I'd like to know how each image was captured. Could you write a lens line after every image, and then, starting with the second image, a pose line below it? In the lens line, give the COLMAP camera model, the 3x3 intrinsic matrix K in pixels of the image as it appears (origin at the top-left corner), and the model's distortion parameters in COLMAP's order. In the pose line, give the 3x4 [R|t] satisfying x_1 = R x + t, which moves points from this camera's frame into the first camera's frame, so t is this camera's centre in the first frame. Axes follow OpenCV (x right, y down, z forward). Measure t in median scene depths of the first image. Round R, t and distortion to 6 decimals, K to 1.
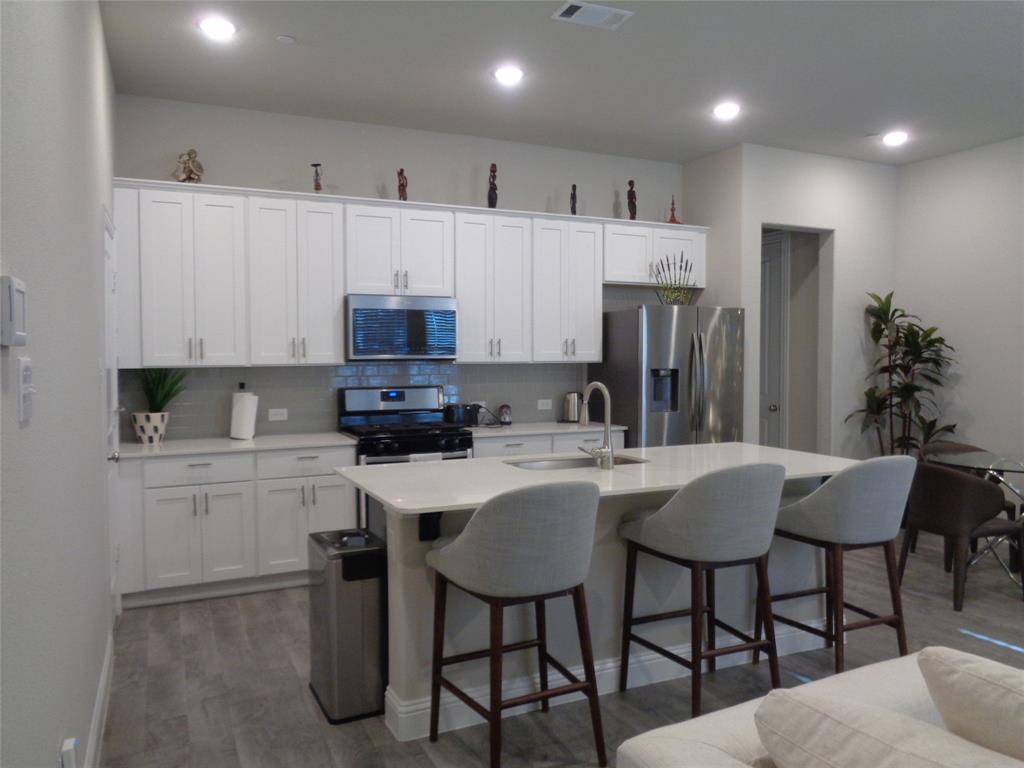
lens RADIAL K [[767.3, 0, 514.7], [0, 767.3, 377.9], [0, 0, 1]] dist [0.001063, -0.003717]
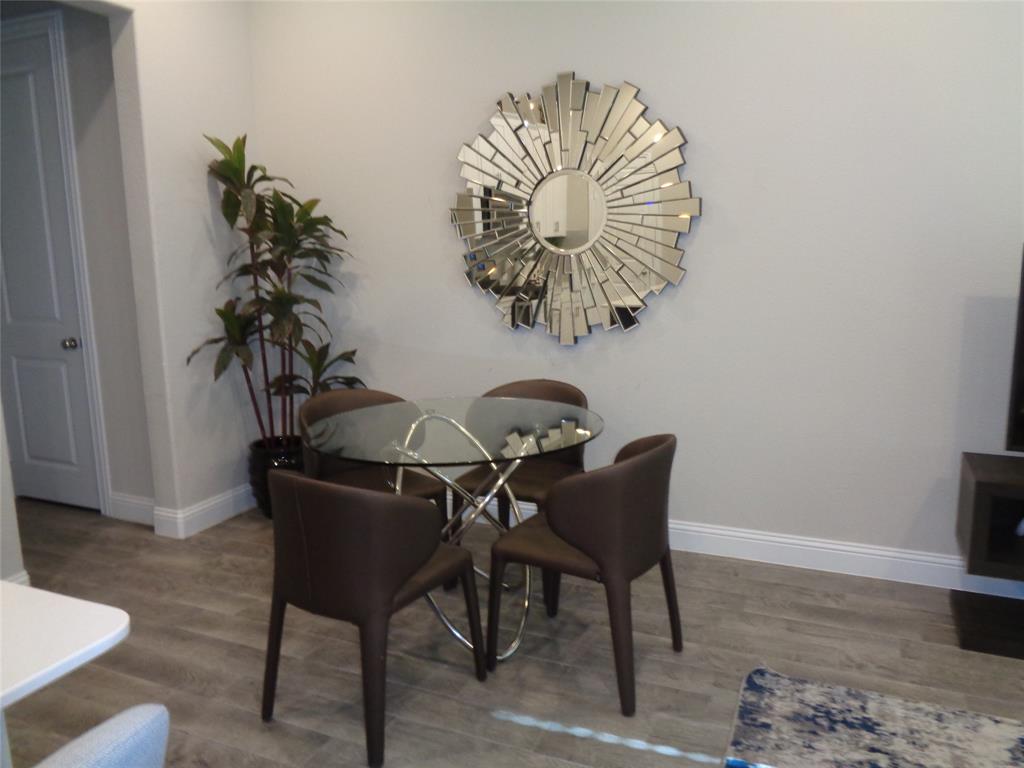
lens RADIAL K [[767.3, 0, 507.2], [0, 767.3, 356.0], [0, 0, 1]] dist [0.001063, -0.003717]
pose [[0.758102, -0.105649, 0.643522, 0.245683], [0.037469, 0.992216, 0.118756, -0.007752], [-0.651059, -0.065917, 0.756159, 0.410813]]
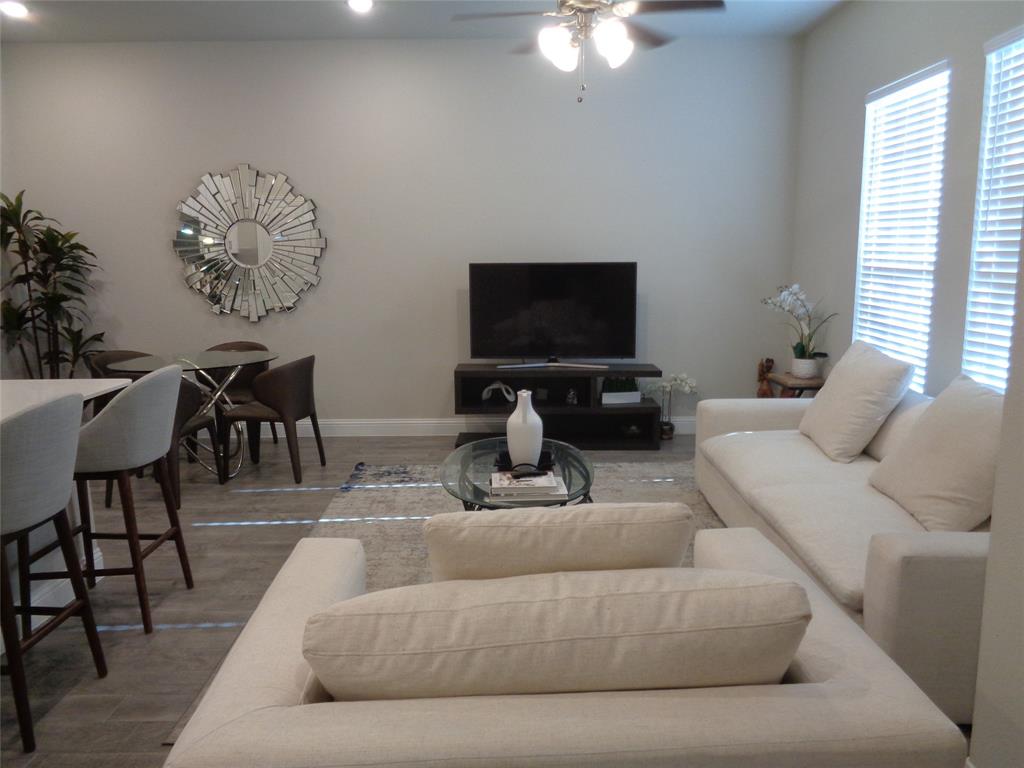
lens RADIAL K [[767.3, 0, 521.2], [0, 767.3, 379.6], [0, 0, 1]] dist [0.001063, -0.003717]
pose [[0.413765, -0.149115, 0.898089, -0.096073], [0.038797, 0.988487, 0.146250, -0.003162], [-0.909557, -0.025670, 0.414786, 0.101051]]
